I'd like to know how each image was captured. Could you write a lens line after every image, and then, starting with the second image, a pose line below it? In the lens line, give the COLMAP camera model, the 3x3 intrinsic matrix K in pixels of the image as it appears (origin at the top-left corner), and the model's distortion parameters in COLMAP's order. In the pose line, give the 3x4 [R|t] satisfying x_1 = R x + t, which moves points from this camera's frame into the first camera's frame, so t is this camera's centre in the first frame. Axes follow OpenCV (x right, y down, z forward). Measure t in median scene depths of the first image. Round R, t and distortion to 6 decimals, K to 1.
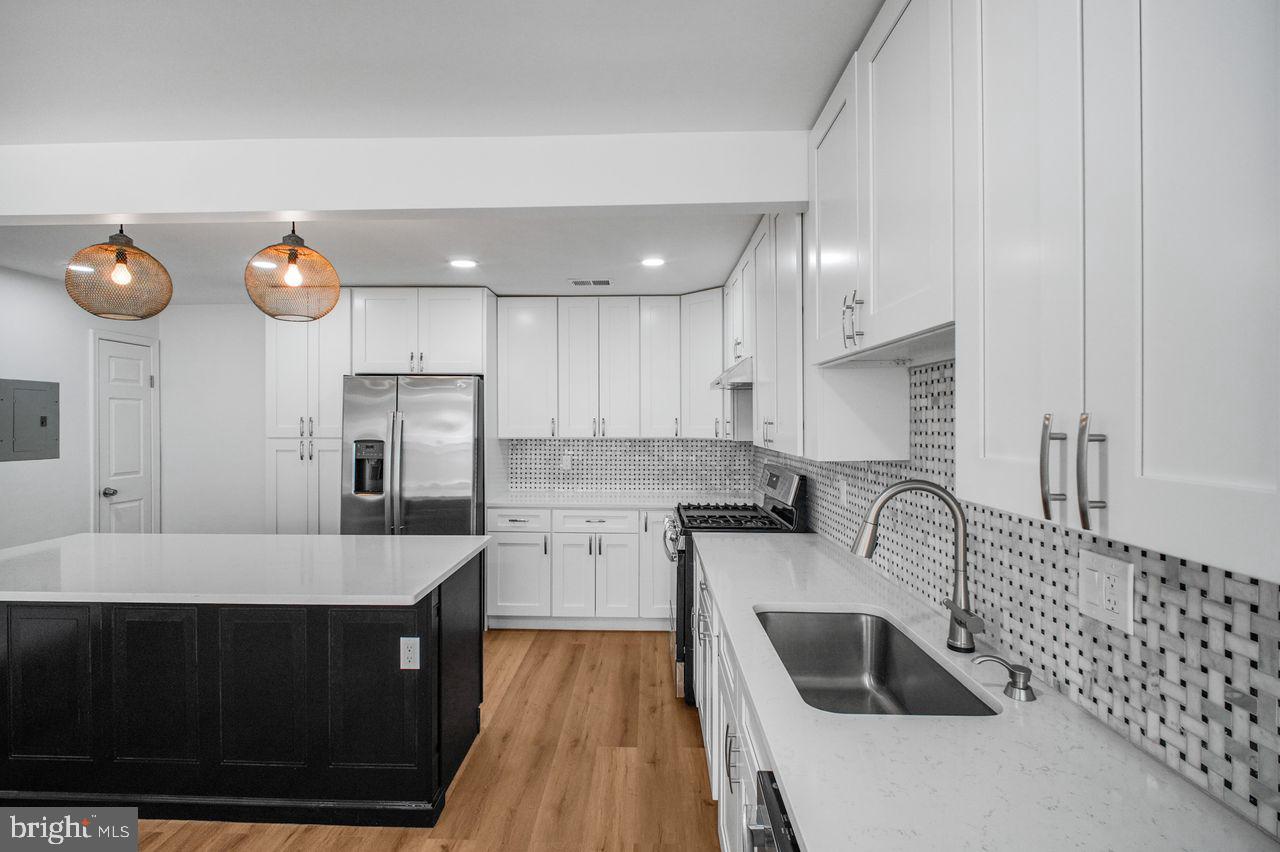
lens RADIAL K [[598.6, 0, 636.3], [0, 598.6, 424.2], [0, 0, 1]] dist [0.005991, -0.009946]
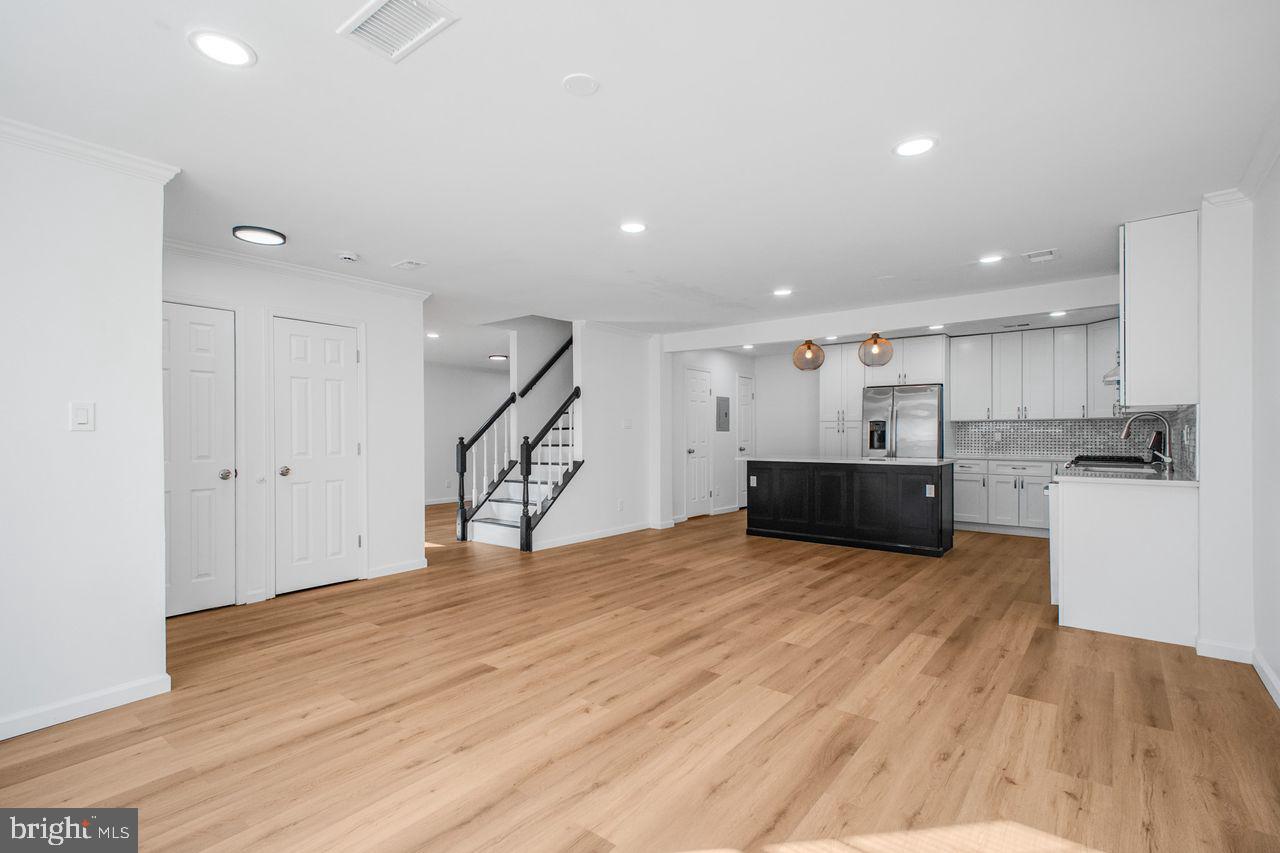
lens RADIAL K [[598.6, 0, 608.4], [0, 598.6, 437.1], [0, 0, 1]] dist [0.005991, -0.009946]
pose [[0.774930, 0.000571, -0.632046, 0.100011], [-0.001000, 0.999999, -0.000323, 0.077492], [0.632046, 0.000882, 0.774930, -1.014955]]
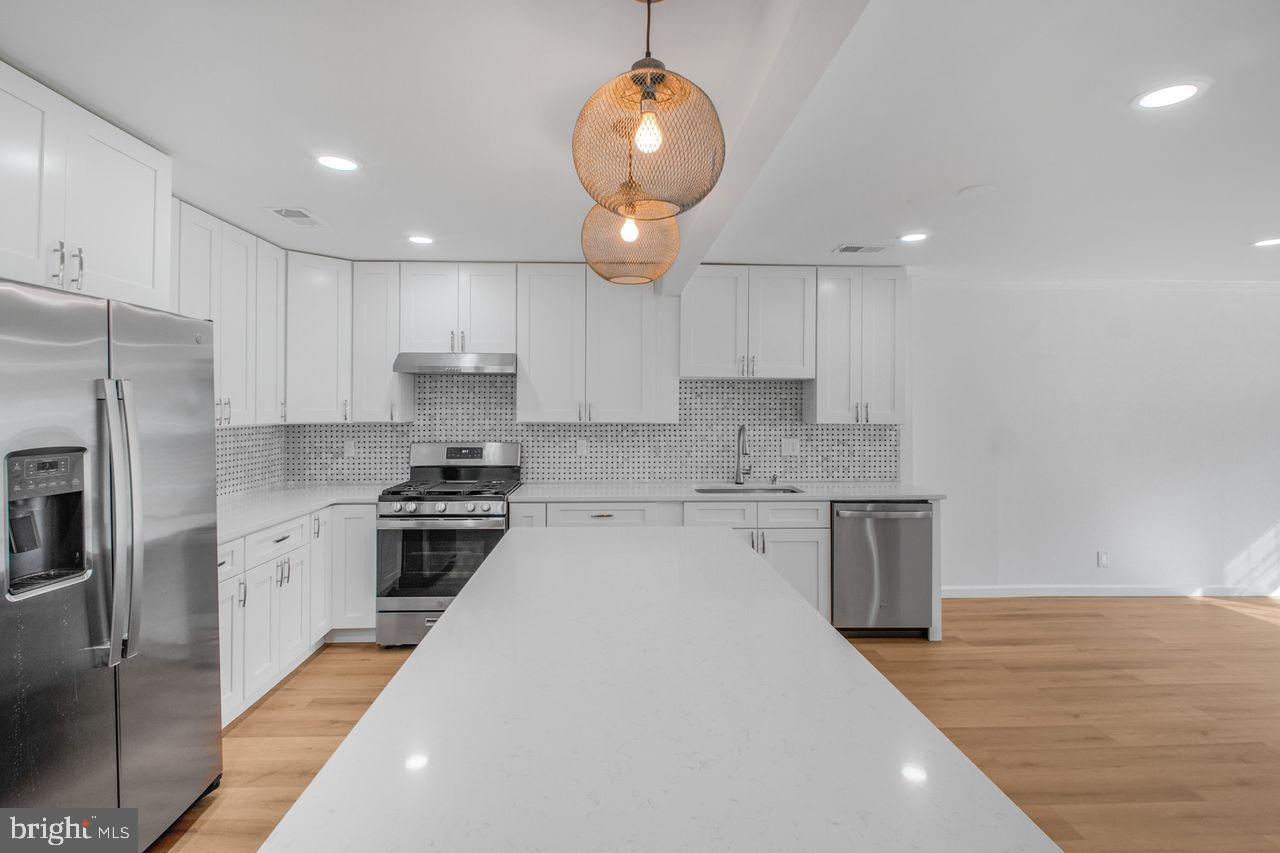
lens RADIAL K [[598.6, 0, 643.6], [0, 598.6, 403.7], [0, 0, 1]] dist [0.005991, -0.009946]
pose [[-0.055751, 0.001155, 0.998444, -0.806895], [0.004956, 0.999987, -0.000880, -0.002016], [-0.998432, 0.004899, -0.055756, 0.570827]]
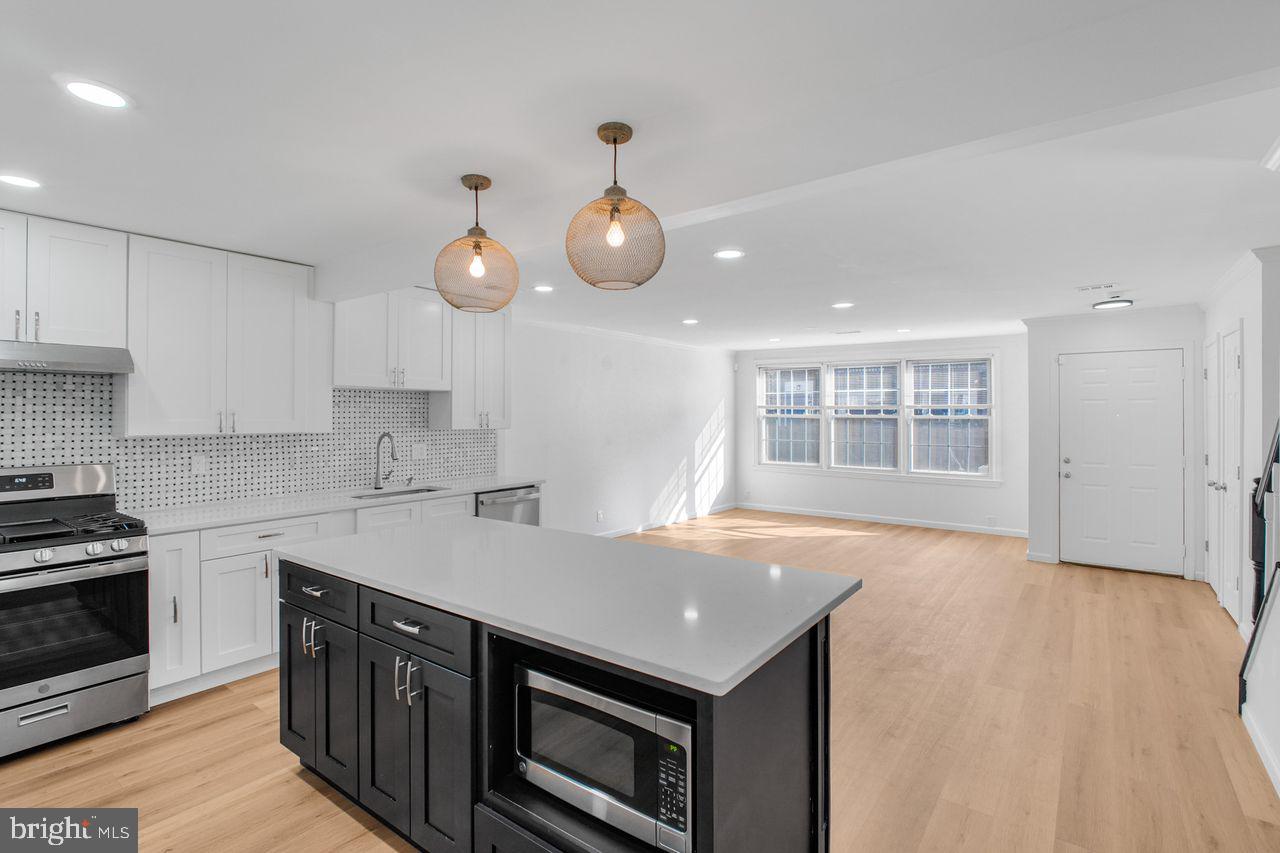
lens RADIAL K [[598.6, 0, 622.9], [0, 598.6, 415.1], [0, 0, 1]] dist [0.005991, -0.009946]
pose [[-0.808429, 0.000310, 0.588594, -0.780265], [0.005489, 0.999960, 0.007011, -0.002540], [-0.588569, 0.008899, -0.808398, 0.956113]]
